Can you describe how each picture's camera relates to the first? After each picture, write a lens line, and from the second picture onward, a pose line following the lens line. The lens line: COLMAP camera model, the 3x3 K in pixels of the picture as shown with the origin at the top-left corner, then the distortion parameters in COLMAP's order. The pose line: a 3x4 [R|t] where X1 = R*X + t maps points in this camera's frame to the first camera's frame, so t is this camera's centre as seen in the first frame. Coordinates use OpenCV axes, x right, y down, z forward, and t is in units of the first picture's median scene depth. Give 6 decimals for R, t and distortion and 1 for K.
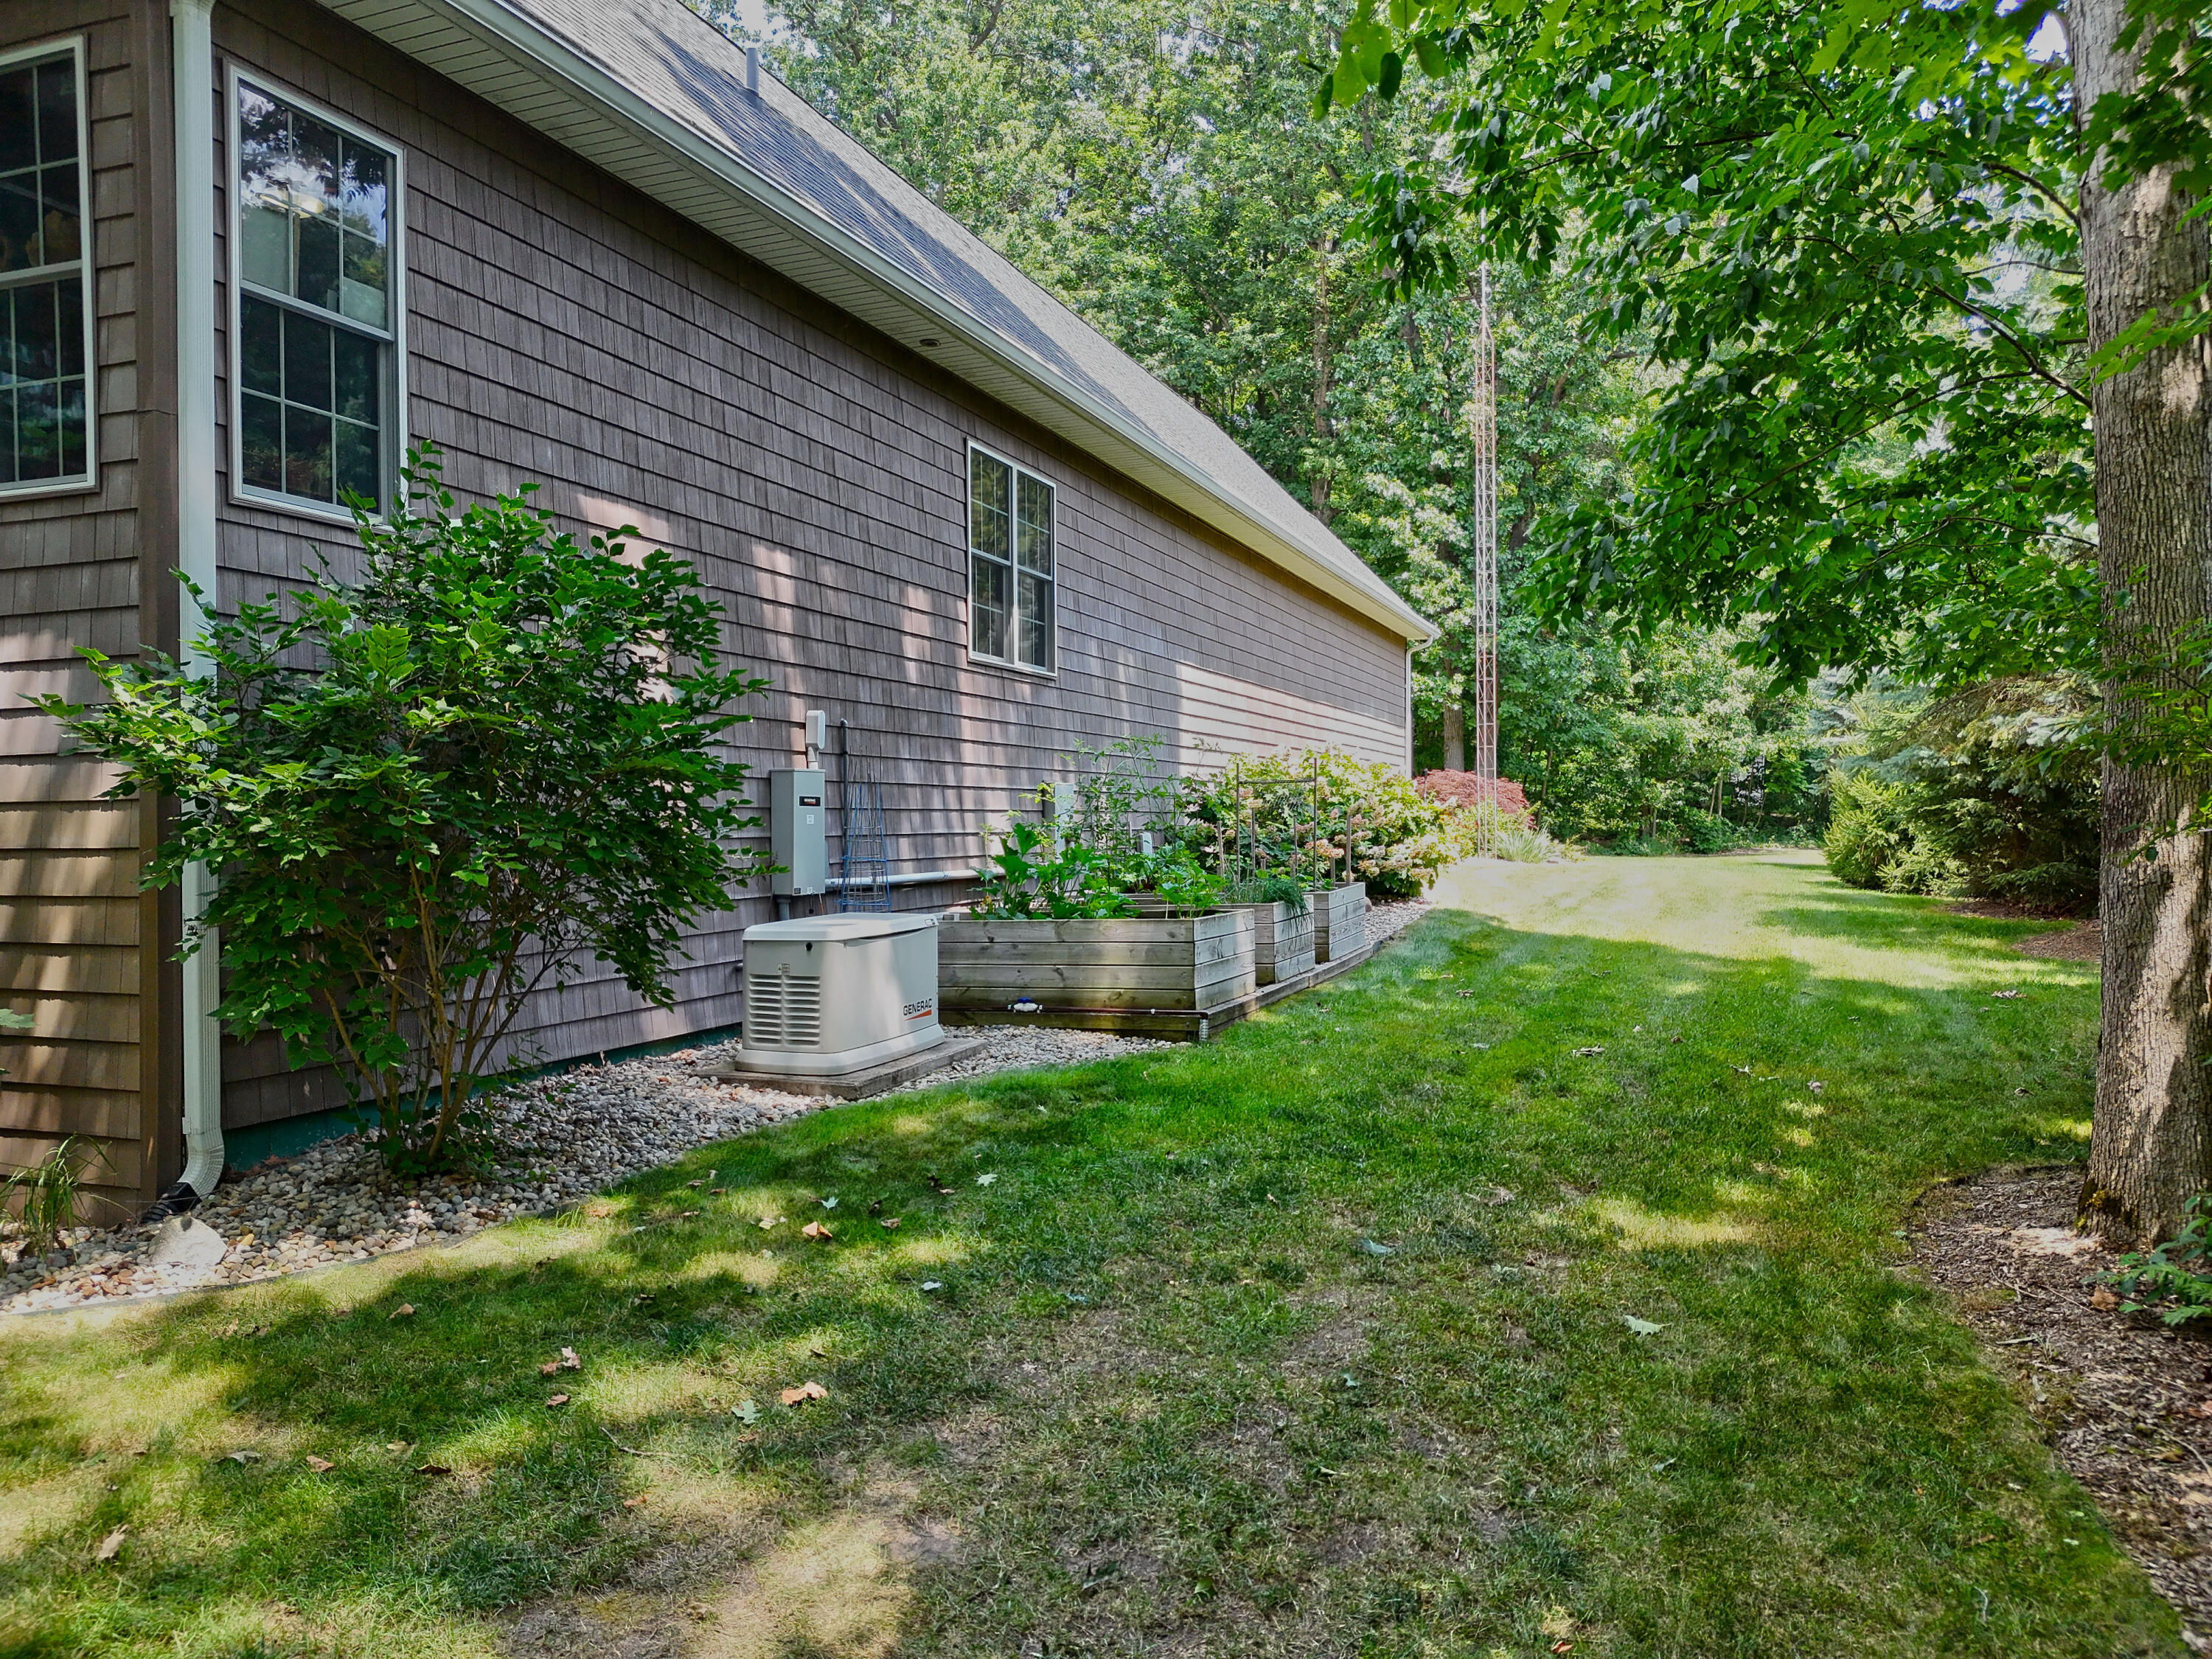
lens RADIAL K [[1535.6, 0, 1124.8], [0, 1535.6, 839.2], [0, 0, 1]] dist [0.070786, -0.066497]
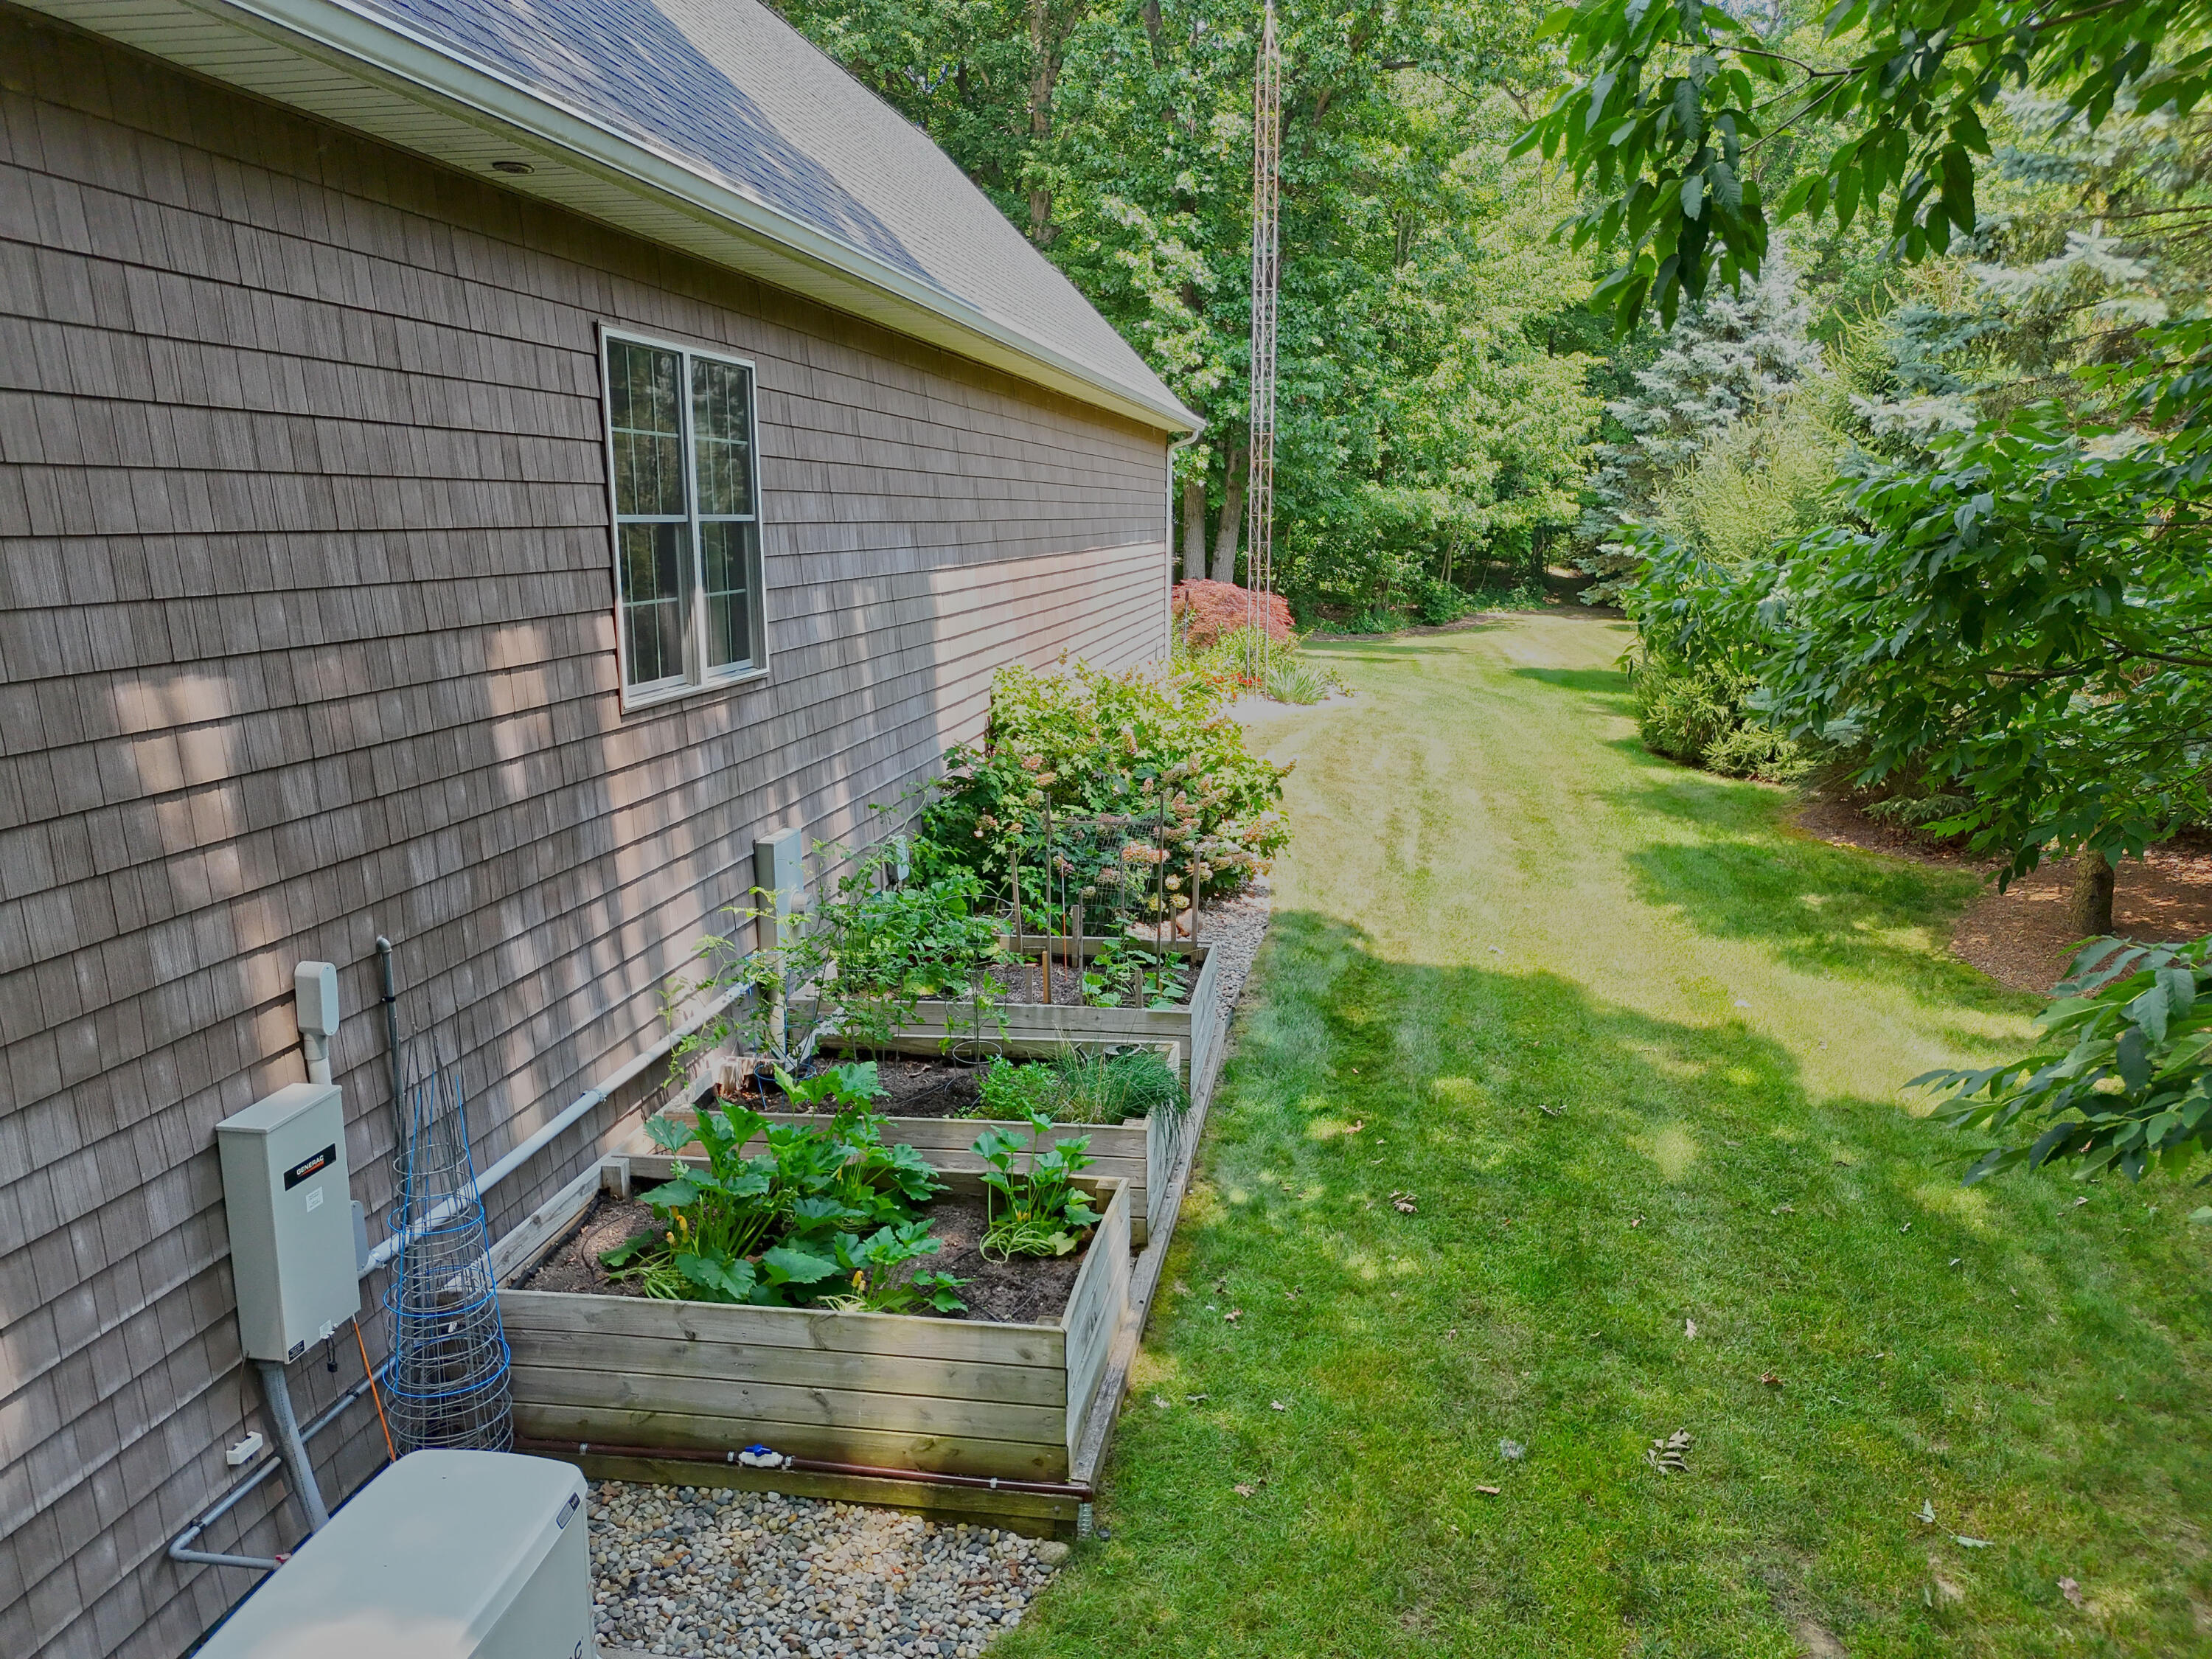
lens RADIAL K [[1528.4, 0, 1106.0], [0, 1528.4, 829.5], [0, 0, 1]] dist [0.060536, -0.088797]
pose [[0.981519, -0.030026, 0.188993, -0.013773], [-0.007249, 0.981071, 0.193513, -0.079469], [-0.191226, -0.191307, 0.962722, 0.164574]]
